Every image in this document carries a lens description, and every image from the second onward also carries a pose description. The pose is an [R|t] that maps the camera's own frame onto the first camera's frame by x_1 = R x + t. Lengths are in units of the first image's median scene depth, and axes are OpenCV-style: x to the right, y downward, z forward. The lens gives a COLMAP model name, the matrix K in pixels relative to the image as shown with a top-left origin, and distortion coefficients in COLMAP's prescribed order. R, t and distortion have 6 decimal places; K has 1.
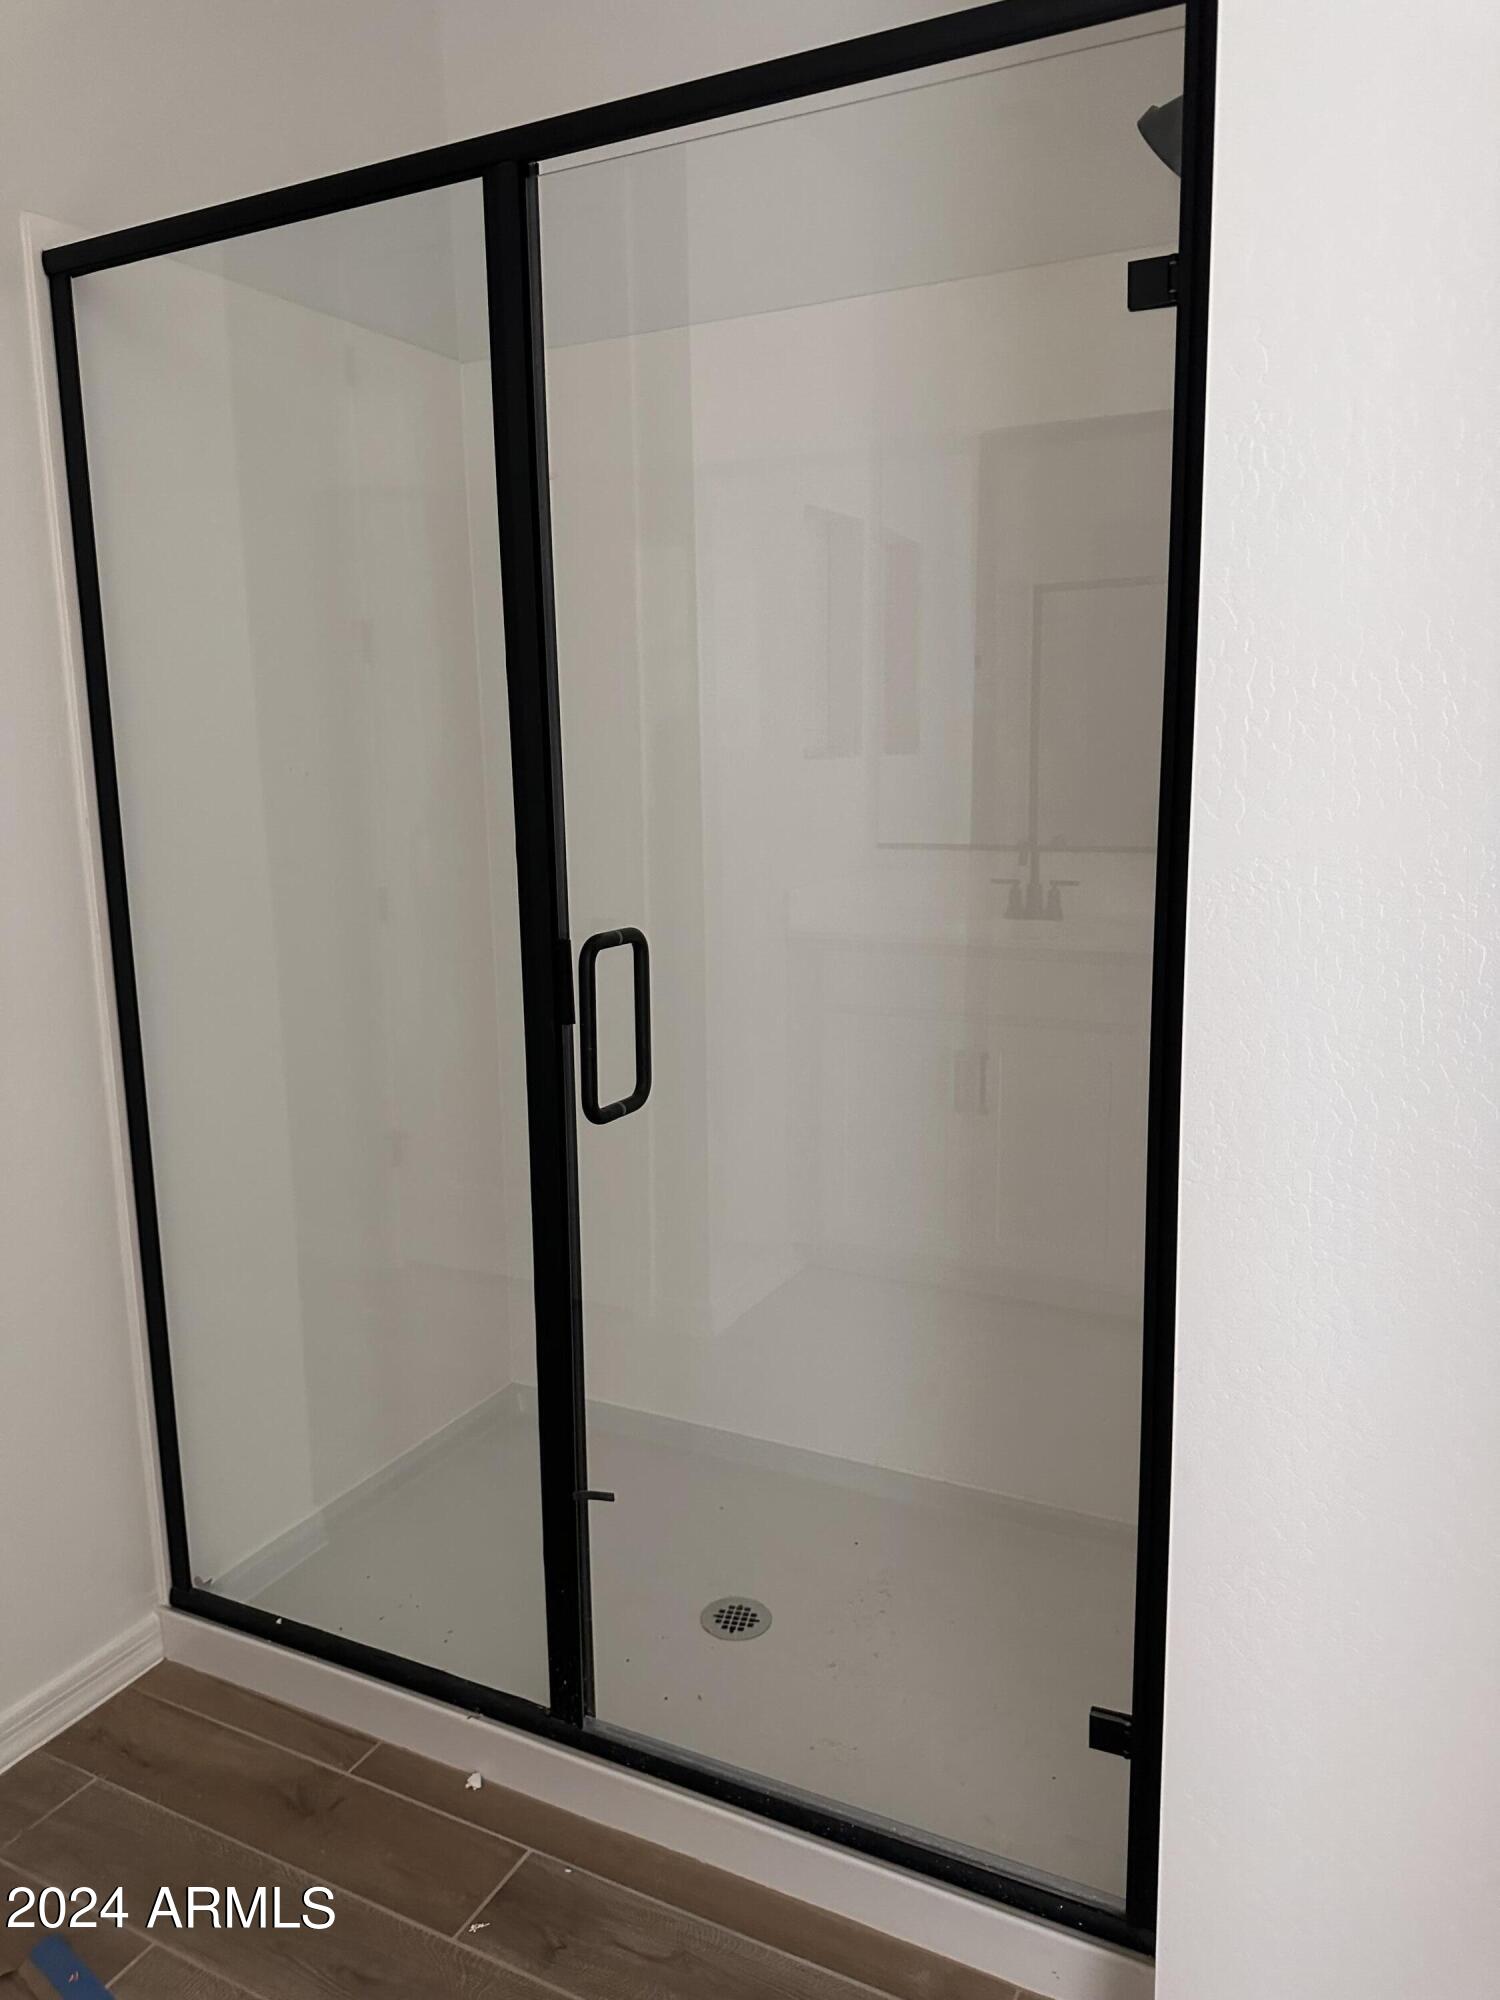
lens RADIAL K [[1431.9, 0, 750.6], [0, 1431.9, 996.0], [0, 0, 1]] dist [-0.000835, -0.003287]
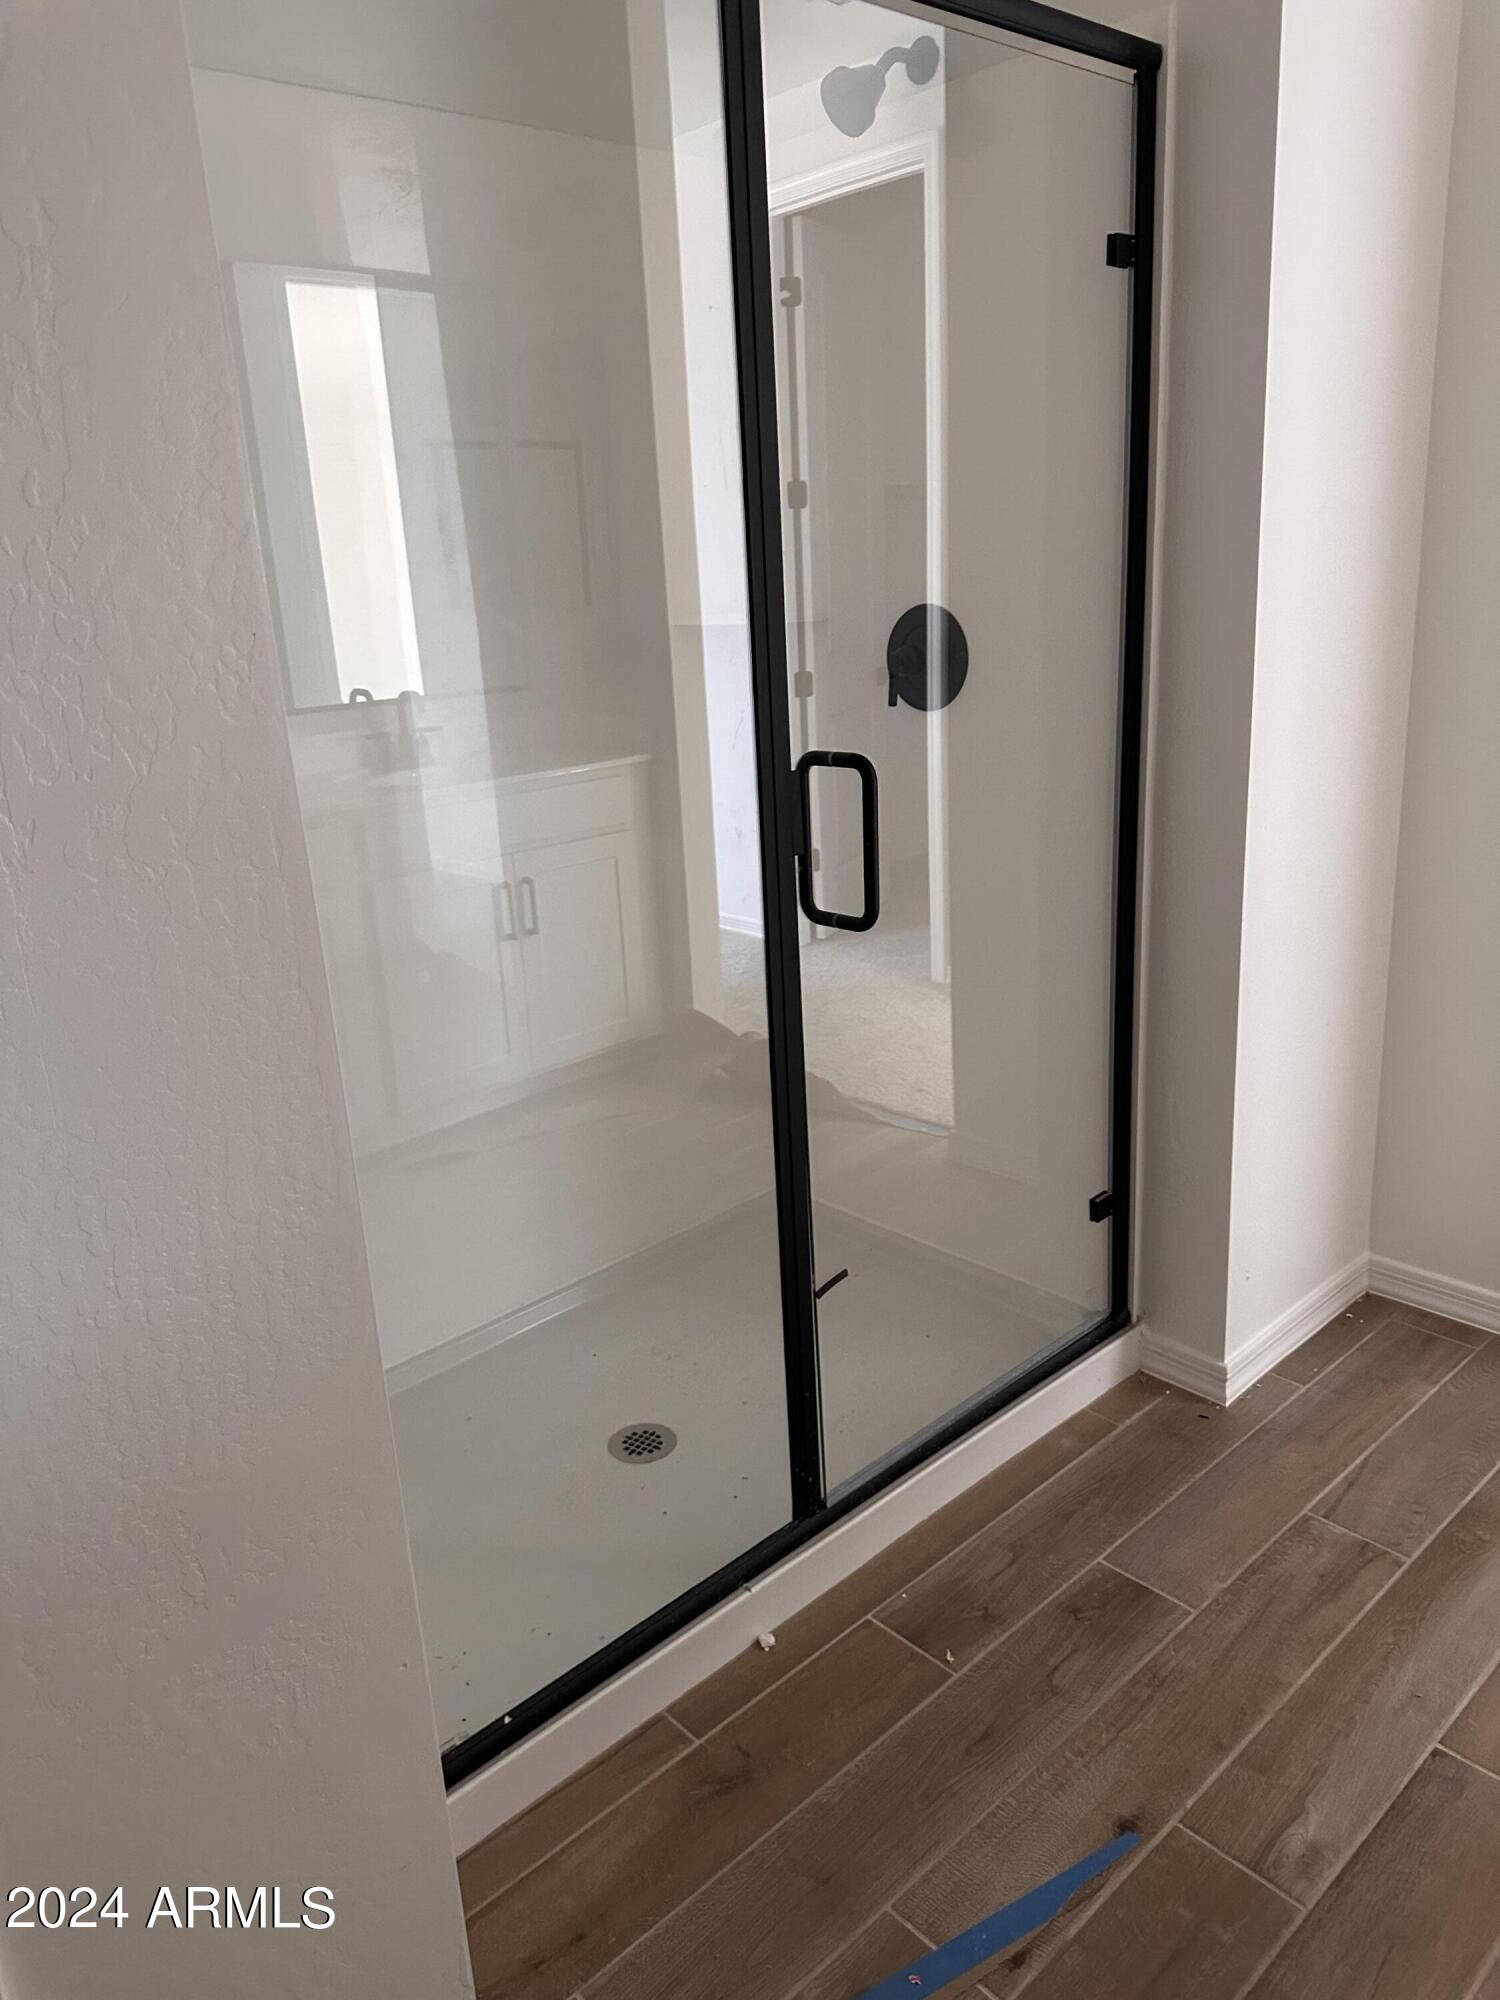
lens RADIAL K [[1389.2, 0, 743.5], [0, 1389.2, 1001.8], [0, 0, 1]] dist [0.097636, -0.120440]
pose [[0.357418, -0.272774, 0.893223, -1.088675], [0.215545, 0.954671, 0.205290, -0.095674], [-0.908731, 0.119155, 0.400012, 0.643865]]
